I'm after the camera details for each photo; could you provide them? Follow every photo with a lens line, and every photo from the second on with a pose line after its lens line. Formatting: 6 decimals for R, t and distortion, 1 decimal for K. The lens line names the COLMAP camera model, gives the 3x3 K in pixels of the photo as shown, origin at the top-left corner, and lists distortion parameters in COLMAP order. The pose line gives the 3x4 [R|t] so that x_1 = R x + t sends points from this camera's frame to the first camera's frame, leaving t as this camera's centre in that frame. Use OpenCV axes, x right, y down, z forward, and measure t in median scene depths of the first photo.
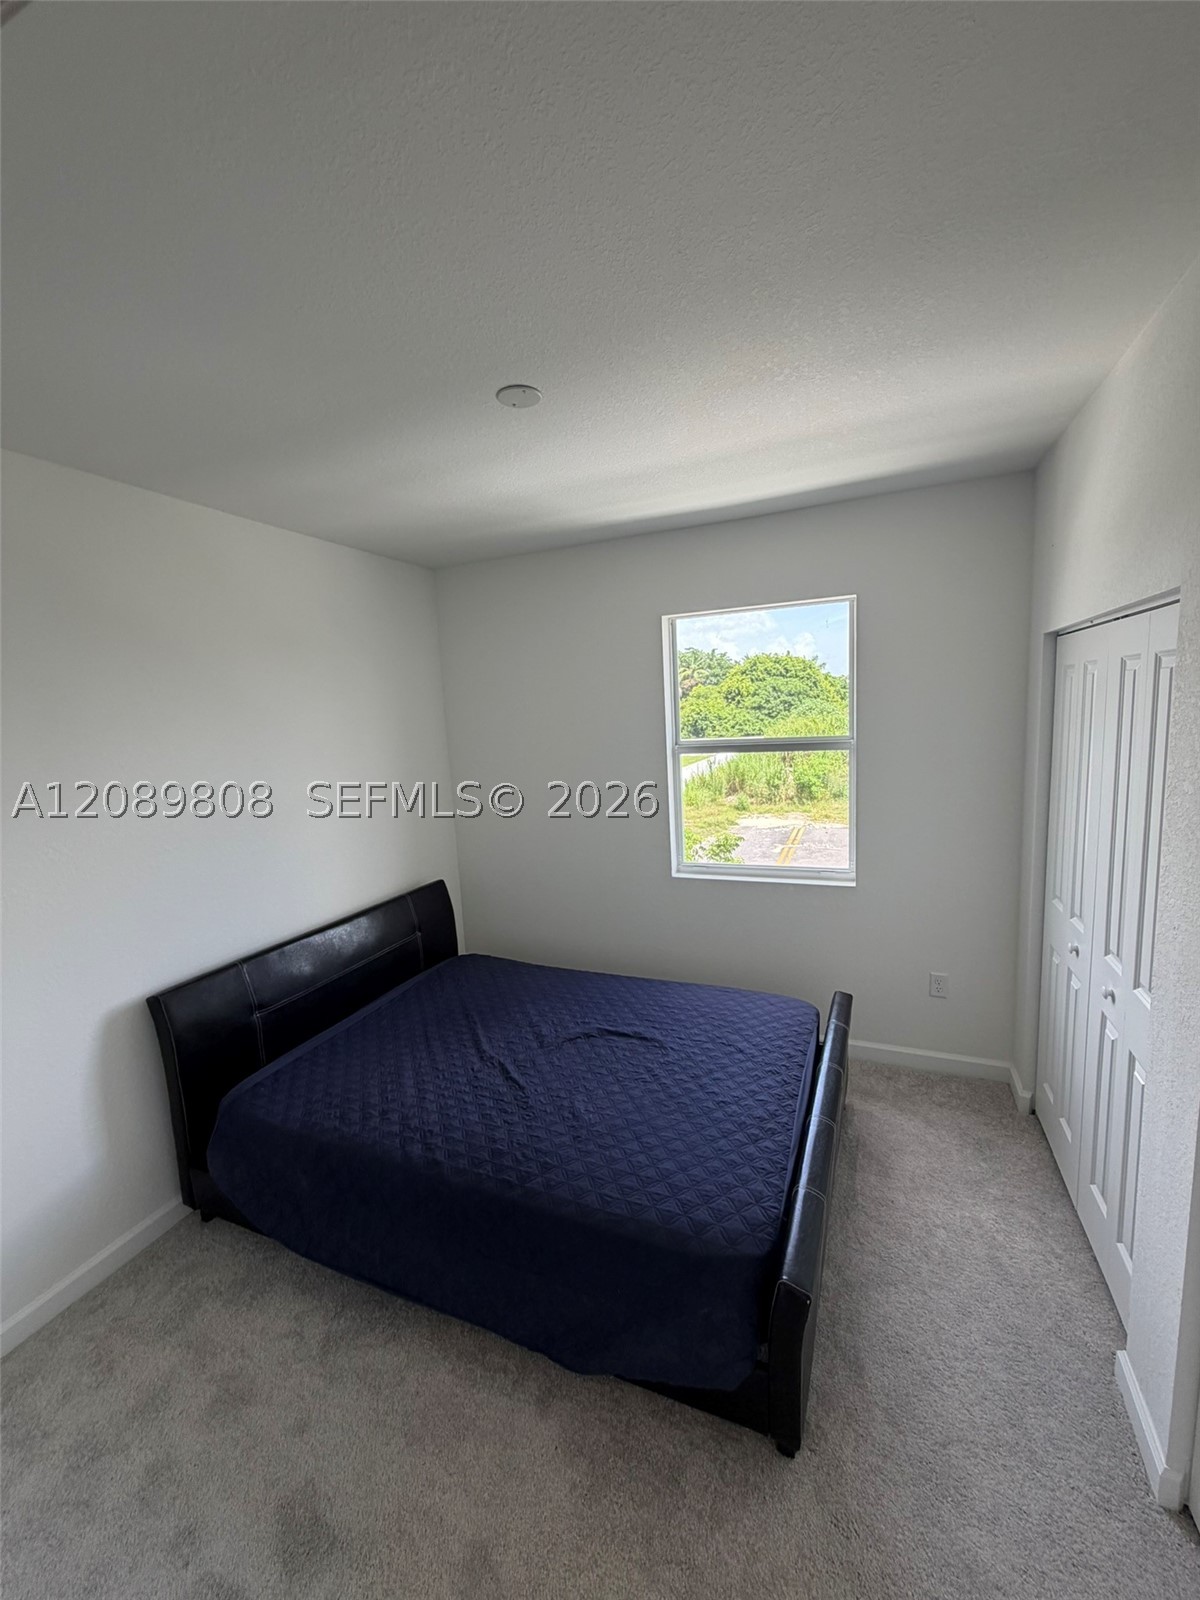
lens RADIAL K [[638.2, 0, 599.4], [0, 638.2, 797.6], [0, 0, 1]] dist [0.000084, 0.000284]
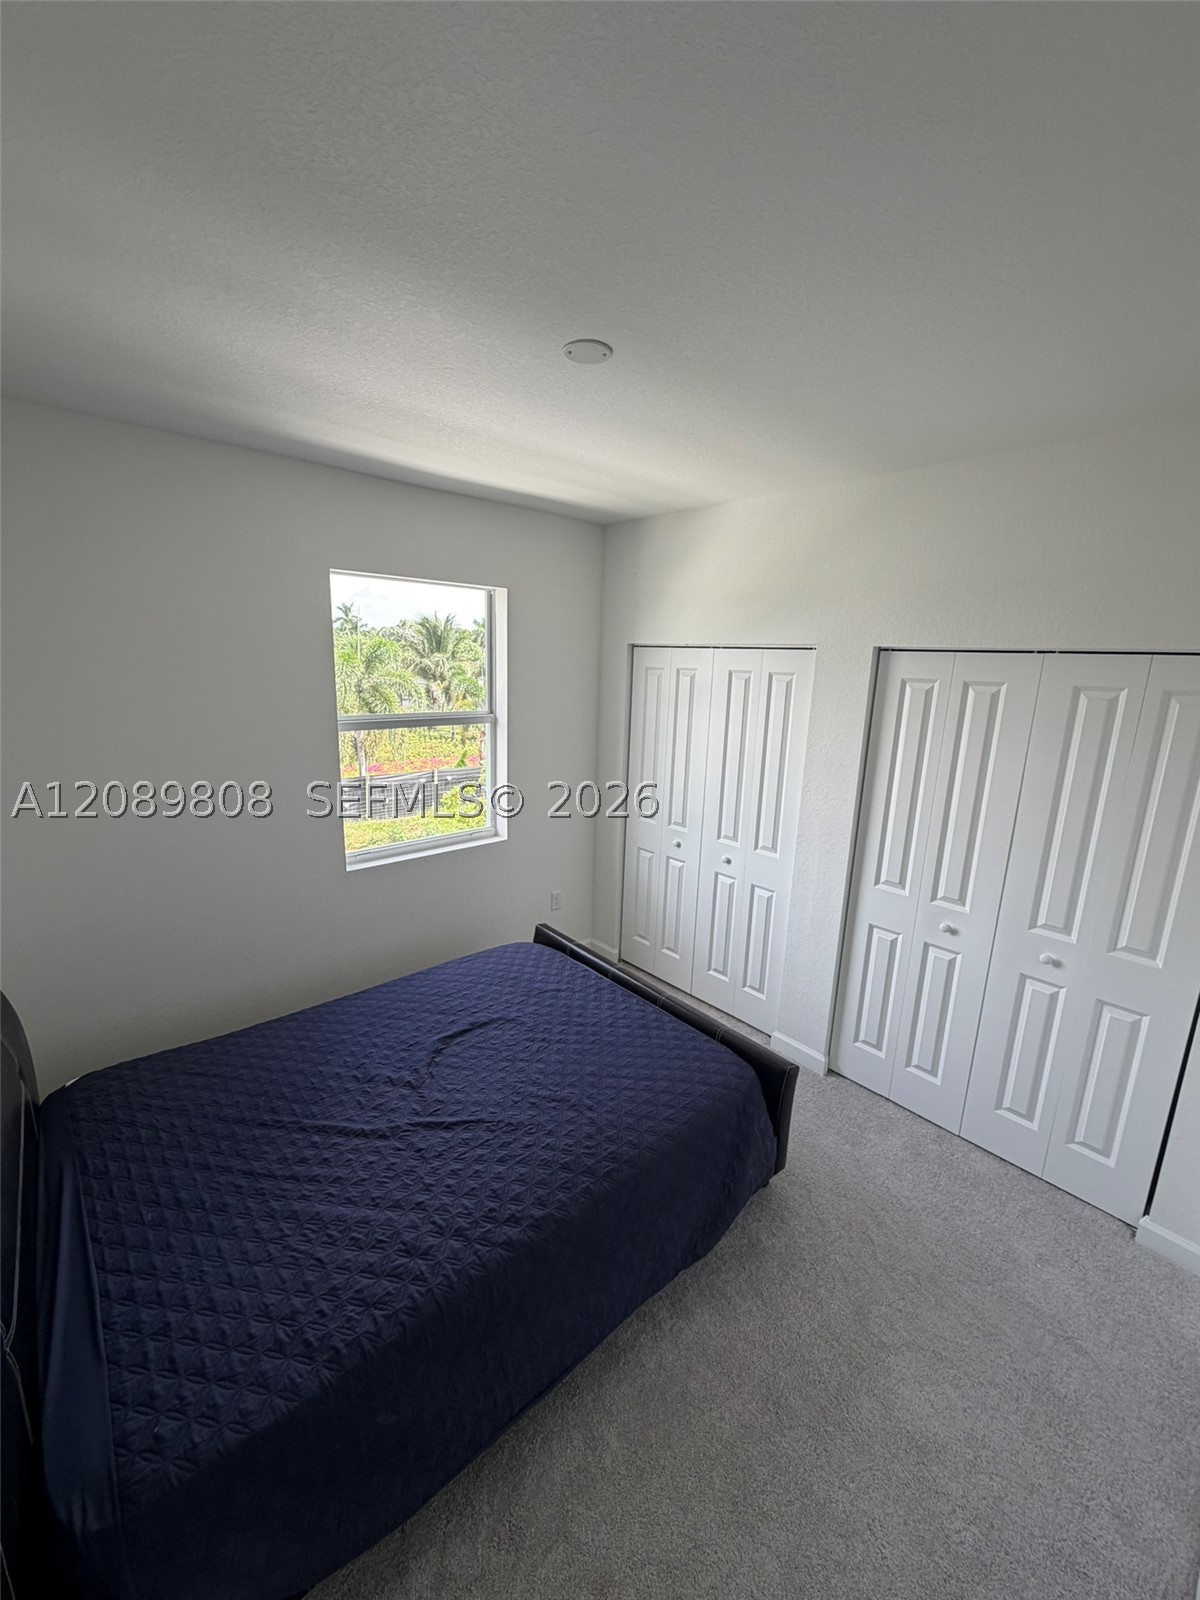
lens RADIAL K [[638.2, 0, 599.4], [0, 638.2, 797.6], [0, 0, 1]] dist [0.000084, 0.000284]
pose [[0.421424, -0.127326, 0.897881, -0.698413], [0.071008, 0.991688, 0.107300, -0.062305], [-0.904080, 0.018538, 0.426962, 0.414449]]
